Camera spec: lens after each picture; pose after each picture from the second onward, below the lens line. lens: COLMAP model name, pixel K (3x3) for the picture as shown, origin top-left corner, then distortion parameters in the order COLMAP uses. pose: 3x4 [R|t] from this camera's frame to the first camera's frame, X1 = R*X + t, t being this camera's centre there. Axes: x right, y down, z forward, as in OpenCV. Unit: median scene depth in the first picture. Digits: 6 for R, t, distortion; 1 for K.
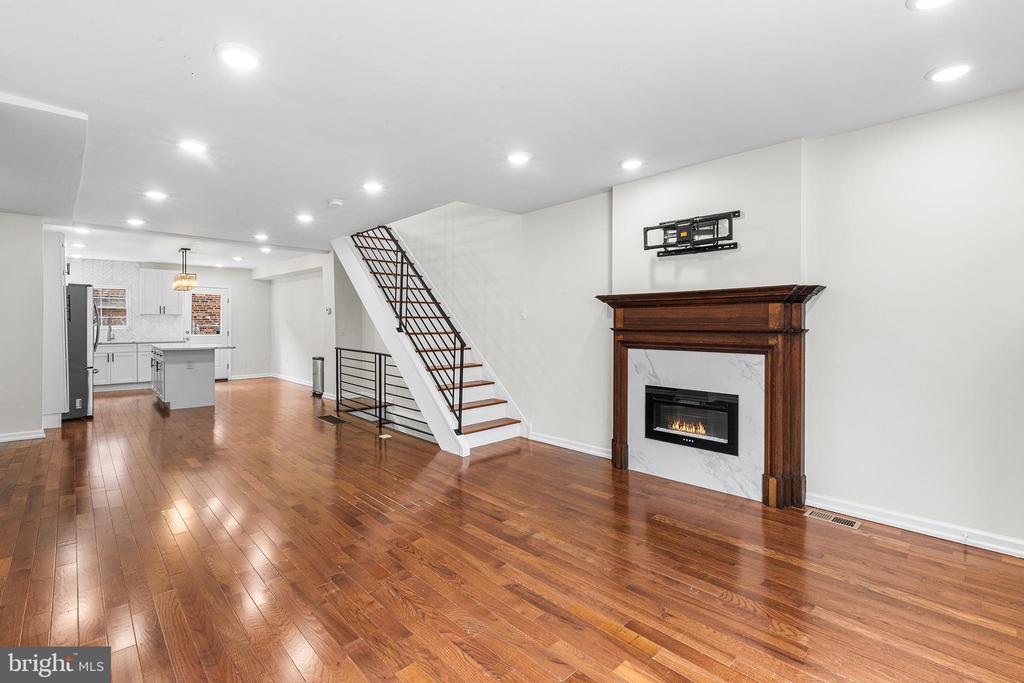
lens RADIAL K [[463.5, 0, 517.9], [0, 463.5, 327.3], [0, 0, 1]] dist [0.000390, 0.002968]
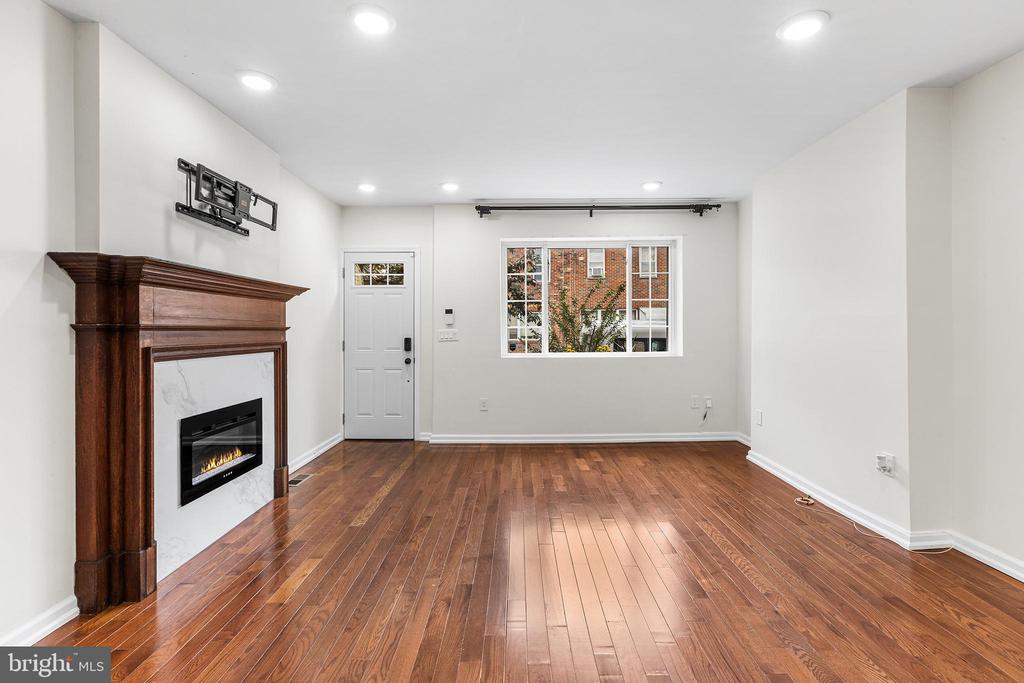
lens RADIAL K [[463.5, 0, 504.9], [0, 463.5, 330.9], [0, 0, 1]] dist [0.000390, 0.002968]
pose [[-0.701932, 0.002202, 0.712240, -0.336397], [0.010938, 0.999911, 0.007689, 0.006739], [-0.712159, 0.013188, -0.701894, 0.833118]]
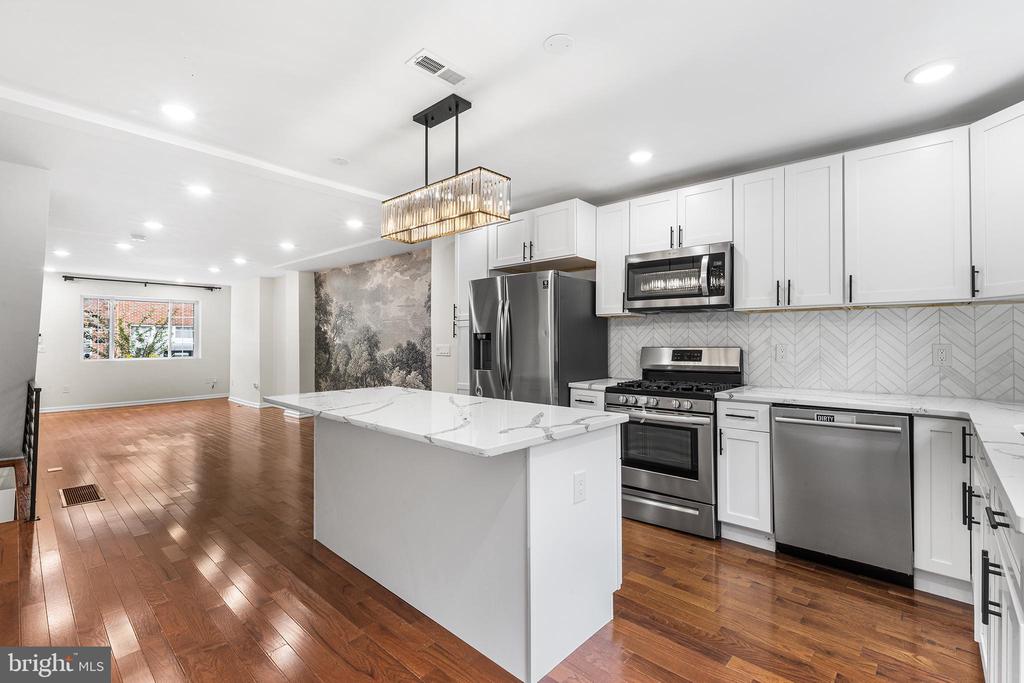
lens RADIAL K [[463.5, 0, 511.3], [0, 463.5, 337.5], [0, 0, 1]] dist [0.000390, 0.002968]
pose [[-0.997971, 0.002682, -0.063621, -1.076569], [0.002755, 0.999996, -0.001064, -0.012177], [0.063617, -0.001237, -0.997974, 1.910832]]
